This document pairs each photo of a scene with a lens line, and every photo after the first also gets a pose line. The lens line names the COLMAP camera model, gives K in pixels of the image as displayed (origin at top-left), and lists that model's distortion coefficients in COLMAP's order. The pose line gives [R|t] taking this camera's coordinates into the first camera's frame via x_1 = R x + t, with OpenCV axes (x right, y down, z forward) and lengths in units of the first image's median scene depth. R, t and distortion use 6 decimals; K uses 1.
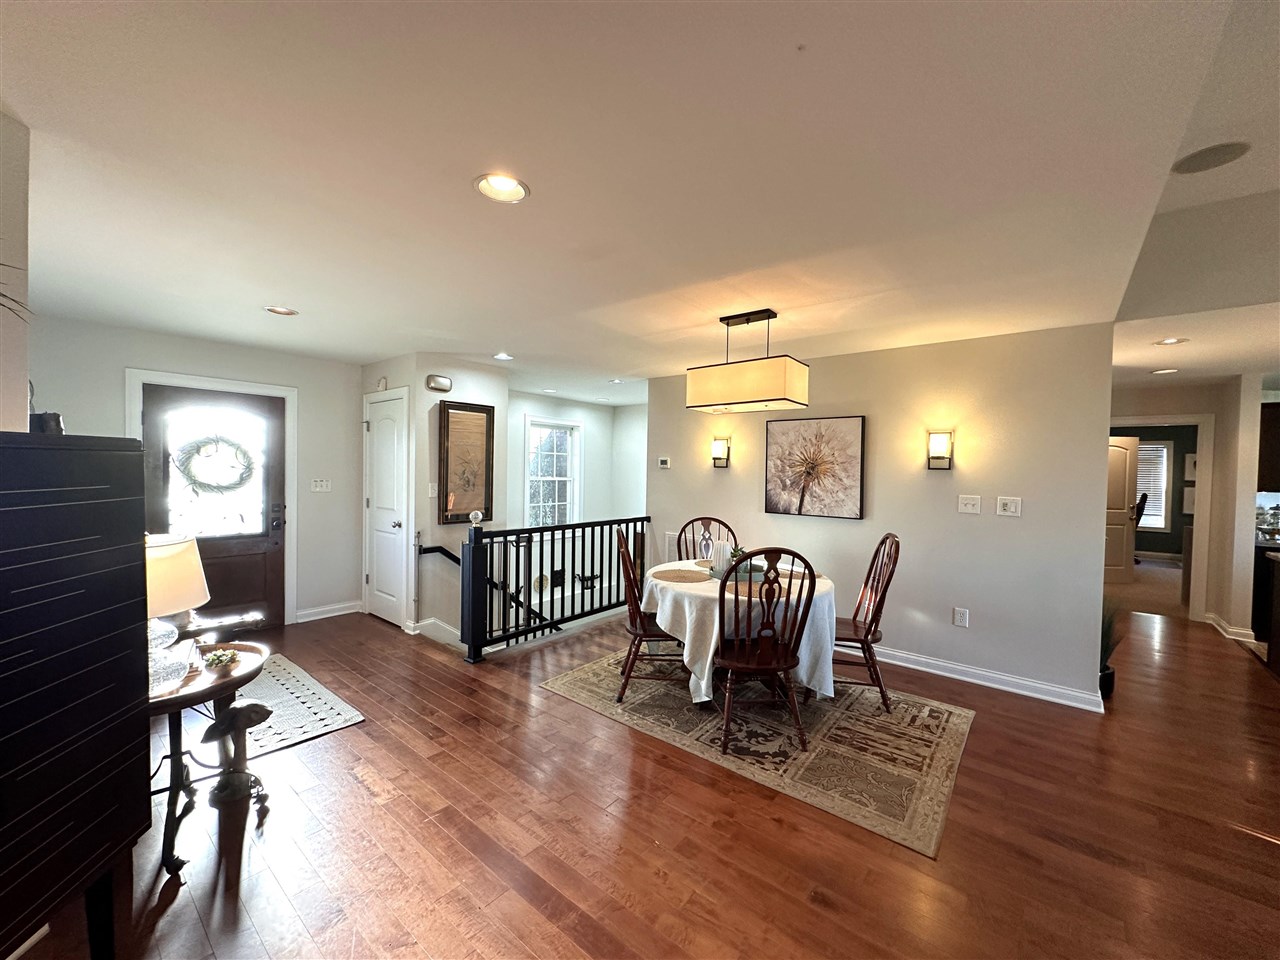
lens RADIAL K [[509.6, 0, 640.7], [0, 509.6, 481.8], [0, 0, 1]] dist [-0.002767, 0.000802]
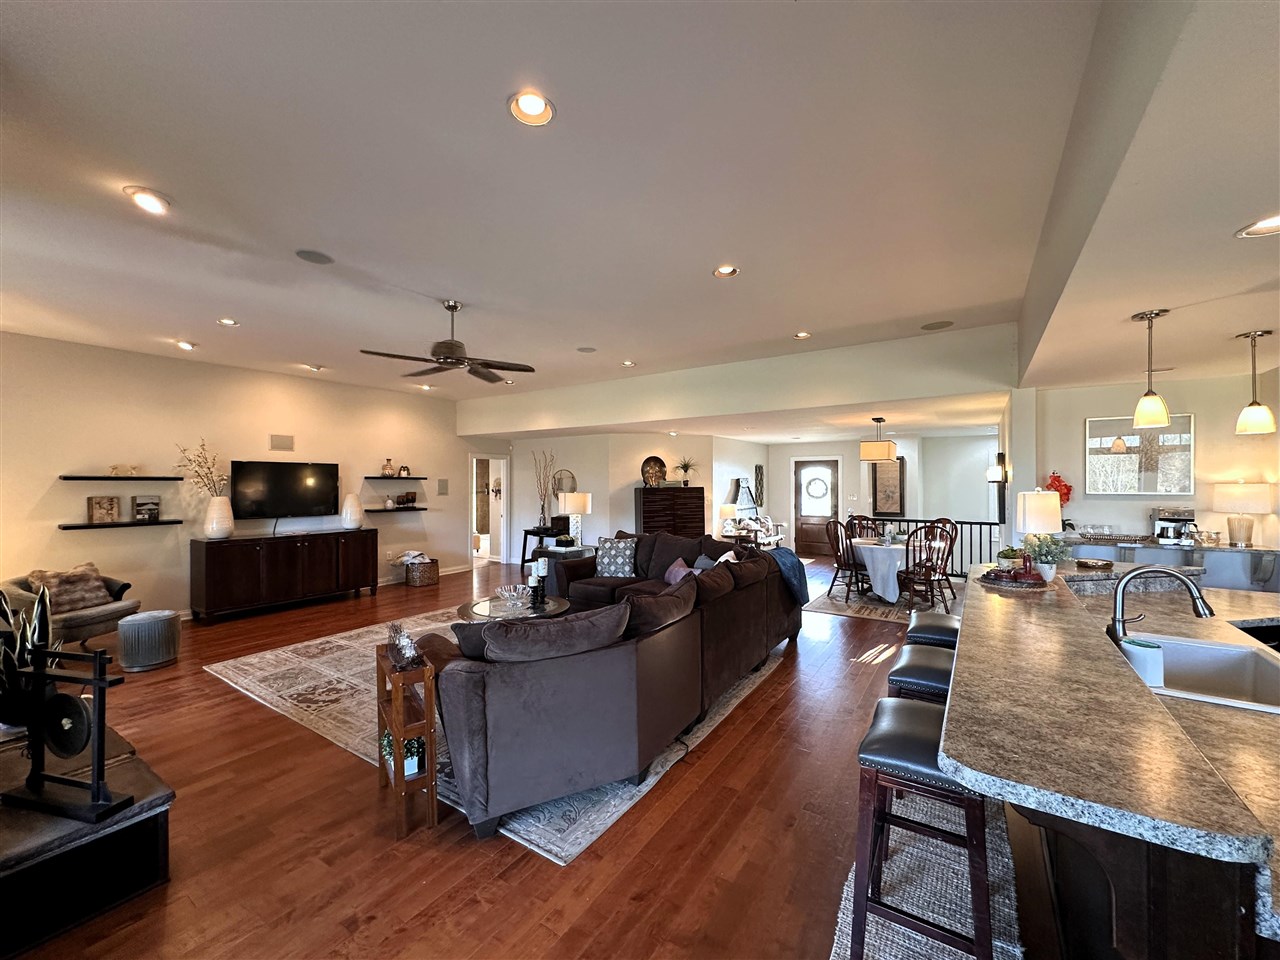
lens RADIAL K [[509.6, 0, 641.1], [0, 509.6, 480.3], [0, 0, 1]] dist [-0.002767, 0.000802]
pose [[0.097506, -0.021182, -0.995010, 1.778105], [-0.017948, 0.999573, -0.023038, 0.001635], [0.995073, 0.020105, 0.097084, -0.166896]]
